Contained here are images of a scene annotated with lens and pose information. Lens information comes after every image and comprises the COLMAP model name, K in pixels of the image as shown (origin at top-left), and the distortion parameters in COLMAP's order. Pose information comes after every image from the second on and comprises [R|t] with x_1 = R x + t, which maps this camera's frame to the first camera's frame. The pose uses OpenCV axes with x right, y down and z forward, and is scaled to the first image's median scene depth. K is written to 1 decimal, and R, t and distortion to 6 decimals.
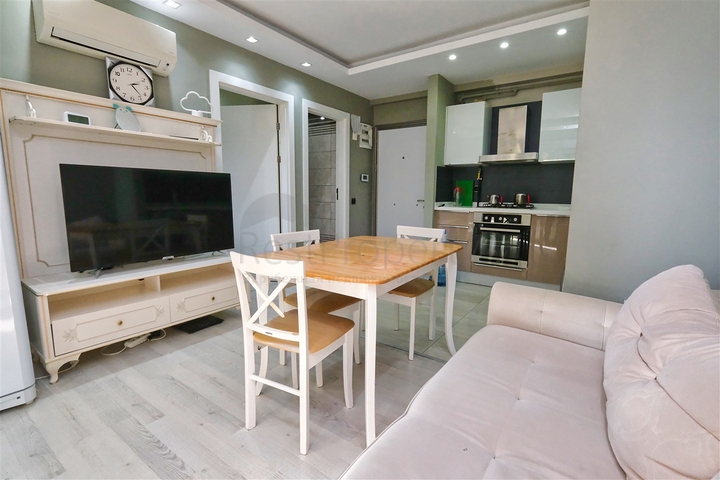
lens RADIAL K [[339.3, 0, 360.0], [0, 339.3, 240.0], [0, 0, 1]] dist [-0.000383, 0.000013]
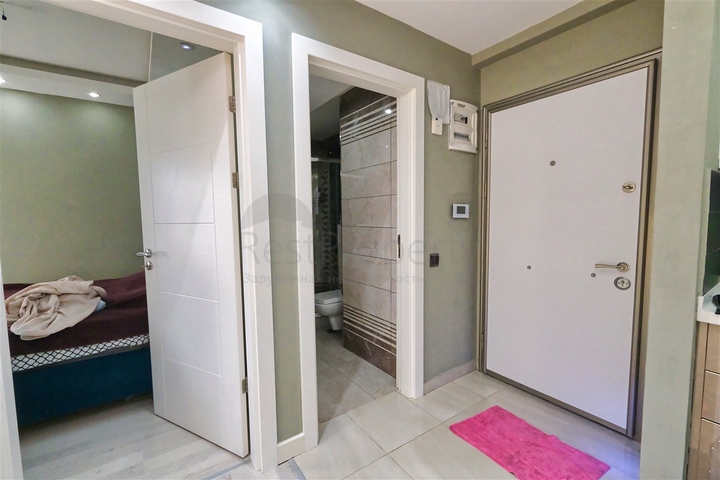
lens RADIAL K [[304.2, 0, 360.0], [0, 304.2, 240.0], [0, 0, 1]] dist [-0.010685, -0.000063]
pose [[0.936407, 0.005382, -0.350876, 0.033285], [-0.027200, 0.997987, -0.057282, -0.115259], [0.349861, 0.063183, 0.934668, 0.557438]]
